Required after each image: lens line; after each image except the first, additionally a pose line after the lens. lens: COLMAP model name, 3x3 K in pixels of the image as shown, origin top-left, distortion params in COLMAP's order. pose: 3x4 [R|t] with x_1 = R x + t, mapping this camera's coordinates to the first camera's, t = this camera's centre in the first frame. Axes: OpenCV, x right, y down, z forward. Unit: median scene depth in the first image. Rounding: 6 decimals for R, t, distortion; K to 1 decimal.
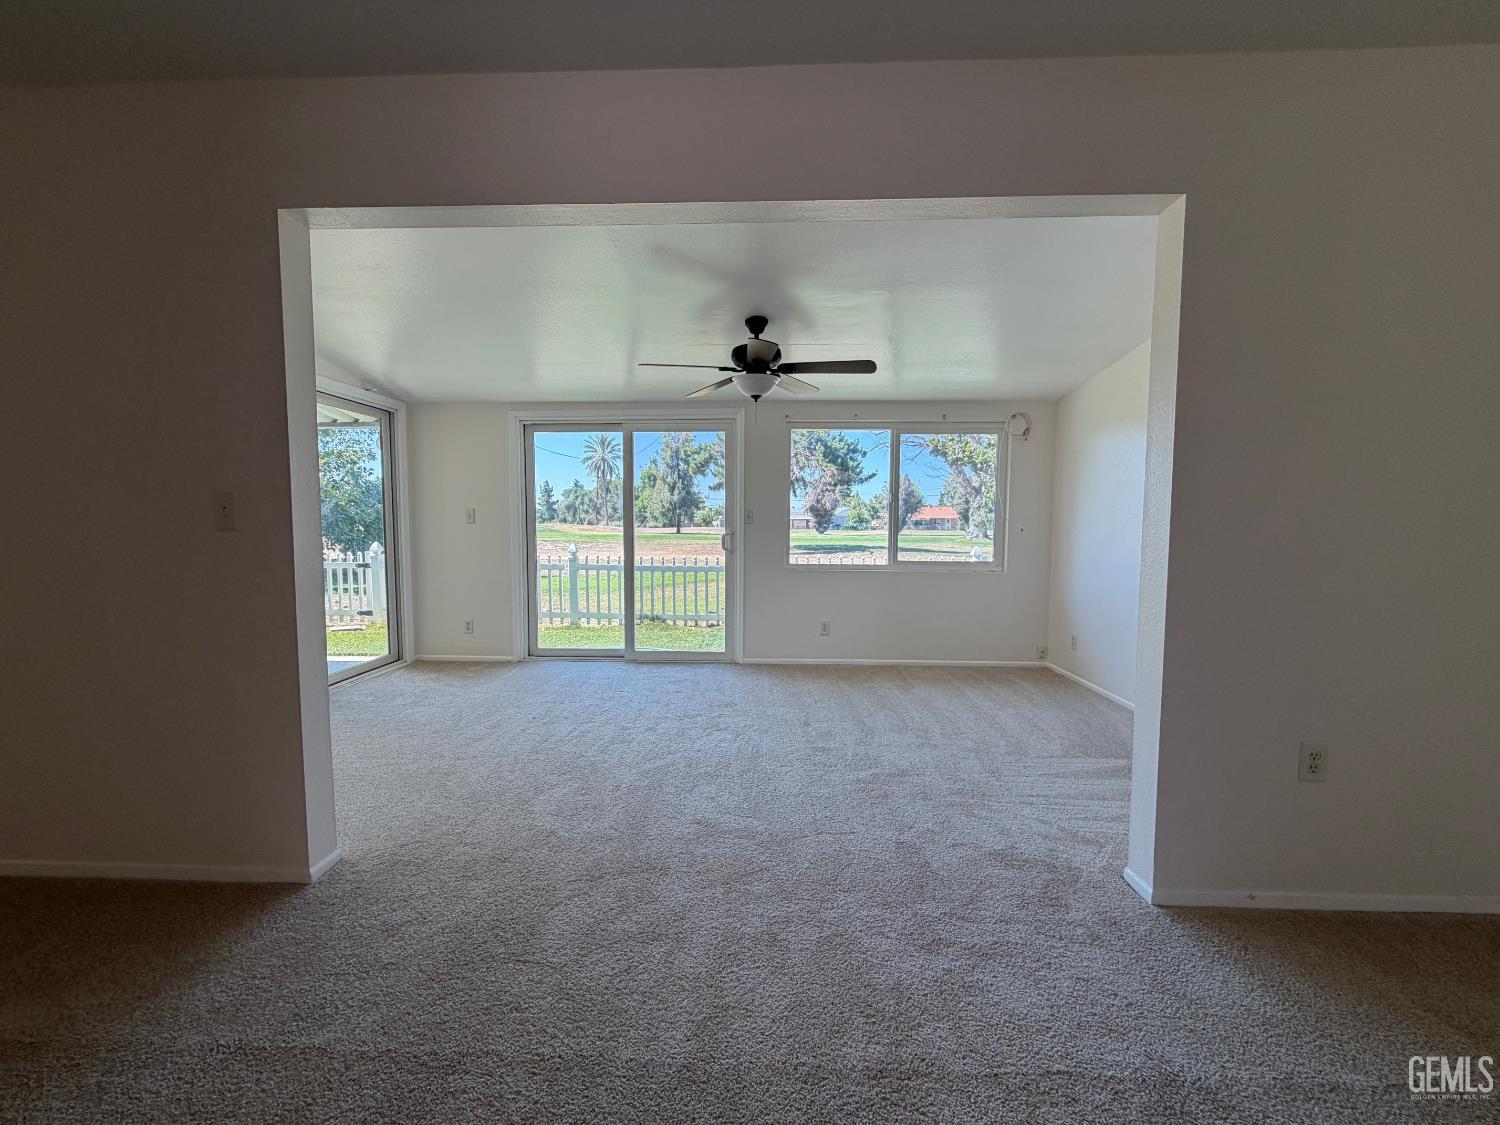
lens RADIAL K [[599.6, 0, 744.9], [0, 599.6, 566.7], [0, 0, 1]] dist [0.001967, 0.000528]
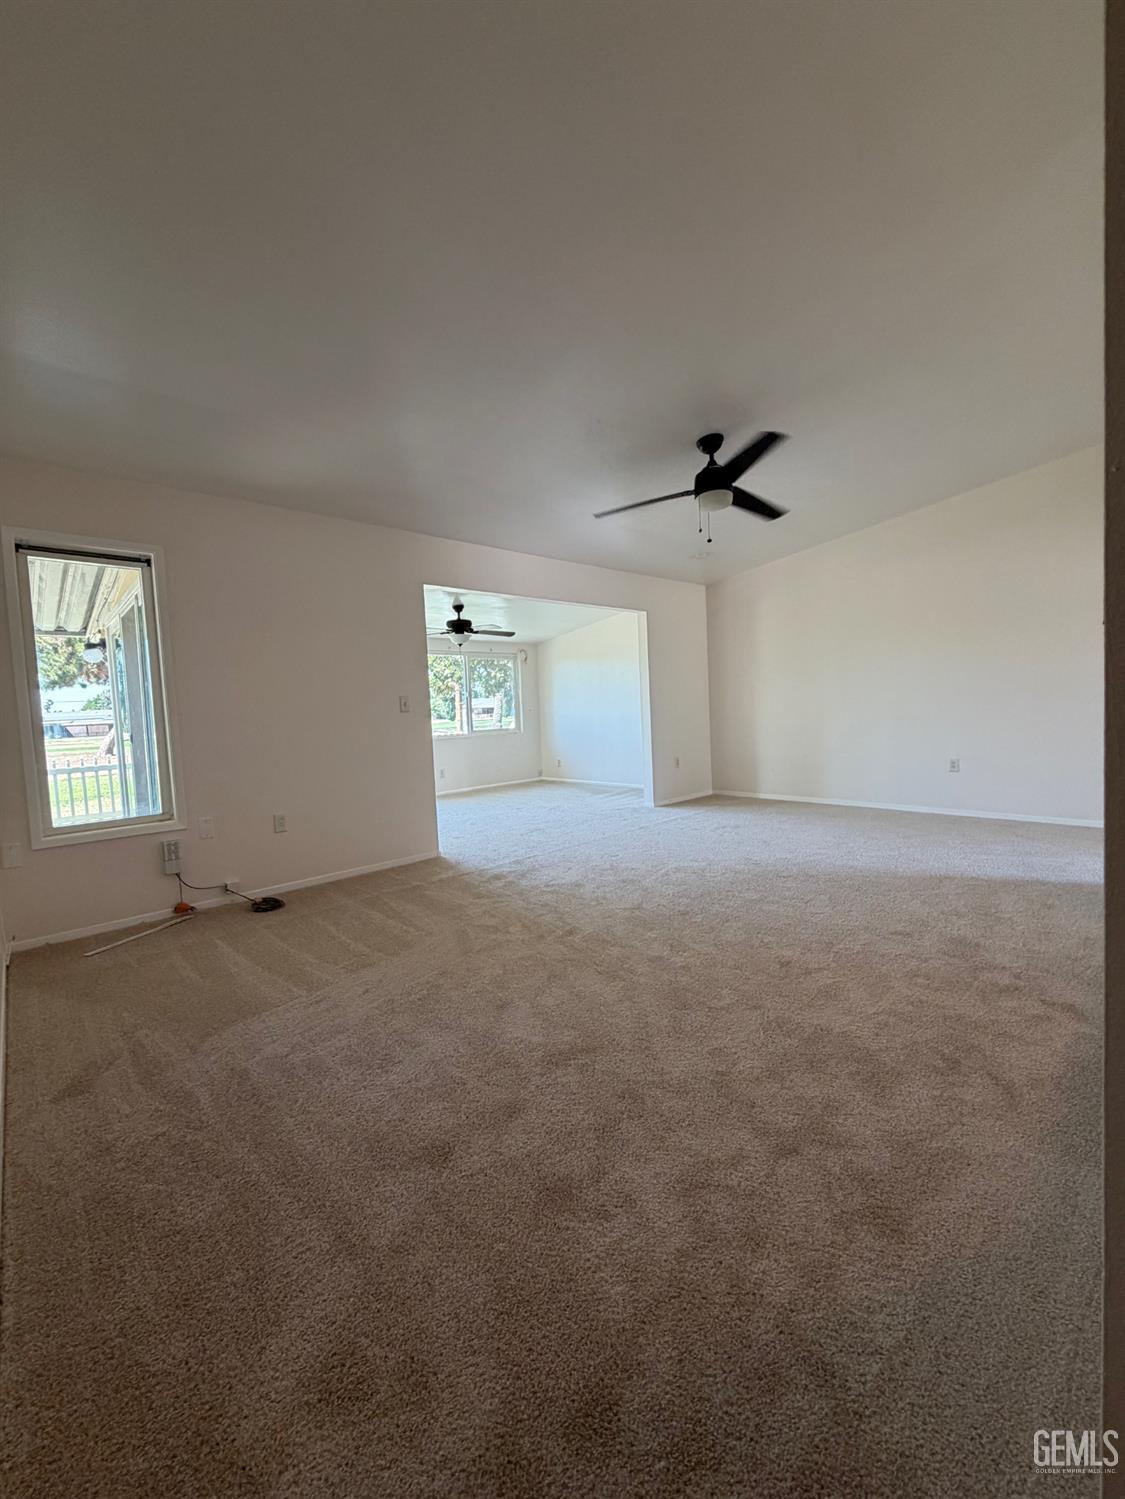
lens RADIAL K [[599.2, 0, 562.5], [0, 599.2, 749.5], [0, 0, 1]] dist [0.001967, 0.000528]
pose [[0.714333, -0.070018, 0.696295, -0.508892], [0.077212, 0.996793, 0.021023, 0.020839], [-0.695534, 0.038745, 0.717448, -0.286303]]
